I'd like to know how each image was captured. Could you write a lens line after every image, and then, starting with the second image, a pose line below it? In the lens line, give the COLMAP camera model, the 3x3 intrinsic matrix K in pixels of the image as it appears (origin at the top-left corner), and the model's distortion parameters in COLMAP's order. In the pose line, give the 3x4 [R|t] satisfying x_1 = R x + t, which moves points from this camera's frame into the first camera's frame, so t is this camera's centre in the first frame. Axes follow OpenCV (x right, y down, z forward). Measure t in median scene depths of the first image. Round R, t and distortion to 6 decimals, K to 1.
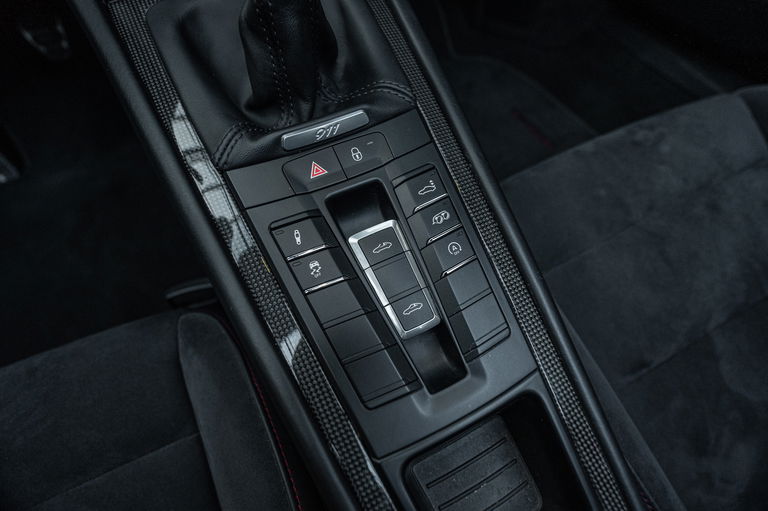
lens RADIAL K [[349.0, 0, 385.3], [0, 349.0, 259.0], [0, 0, 1]] dist [0.000923, 0.000995]
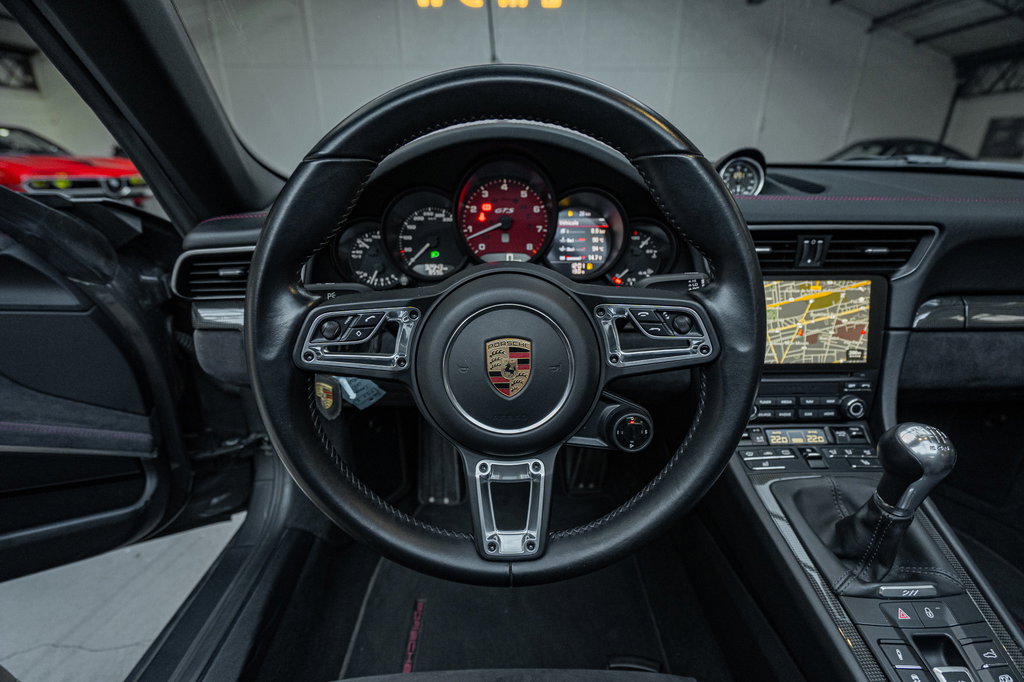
lens RADIAL K [[503.8, 0, 518.1], [0, 503.8, 377.5], [0, 0, 1]] dist [-0.002771, 0.002980]
pose [[0.906022, 0.180521, -0.382801, -0.551286], [-0.370256, 0.776226, -0.510278, 0.363475], [0.205025, 0.604057, 0.770117, -0.888974]]
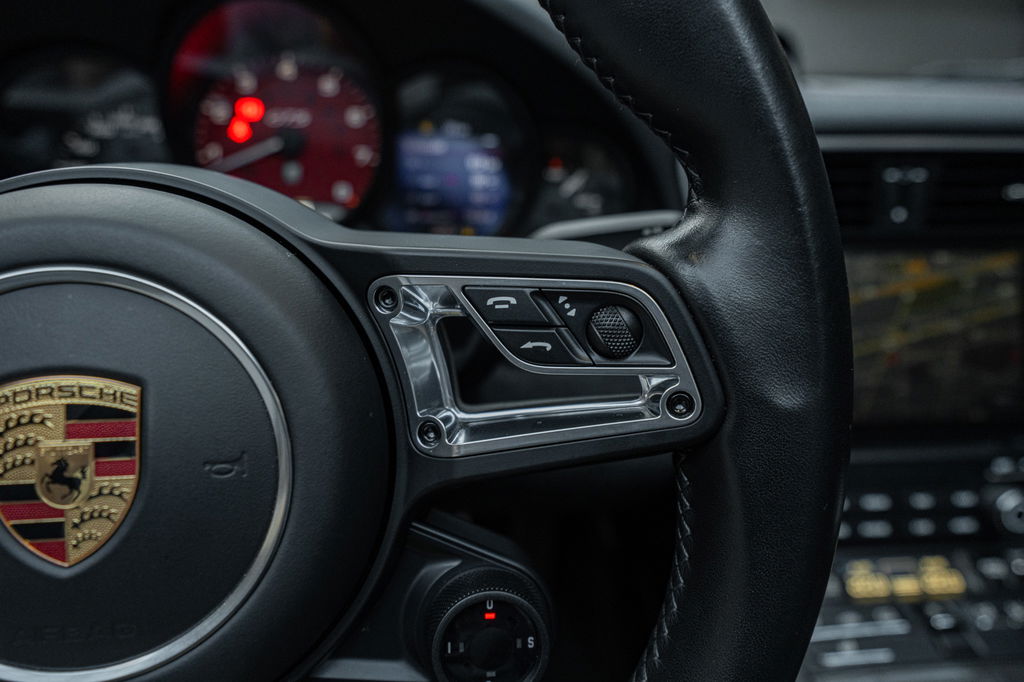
lens RADIAL K [[733.8, 0, 502.6], [0, 733.8, 341.4], [0, 0, 1]] dist [0.034009, -0.005269]
pose [[0.933034, 0.122531, -0.338281, -0.556508], [-0.320930, 0.708462, -0.628559, 0.007820], [0.162642, 0.695031, 0.700343, -0.487718]]
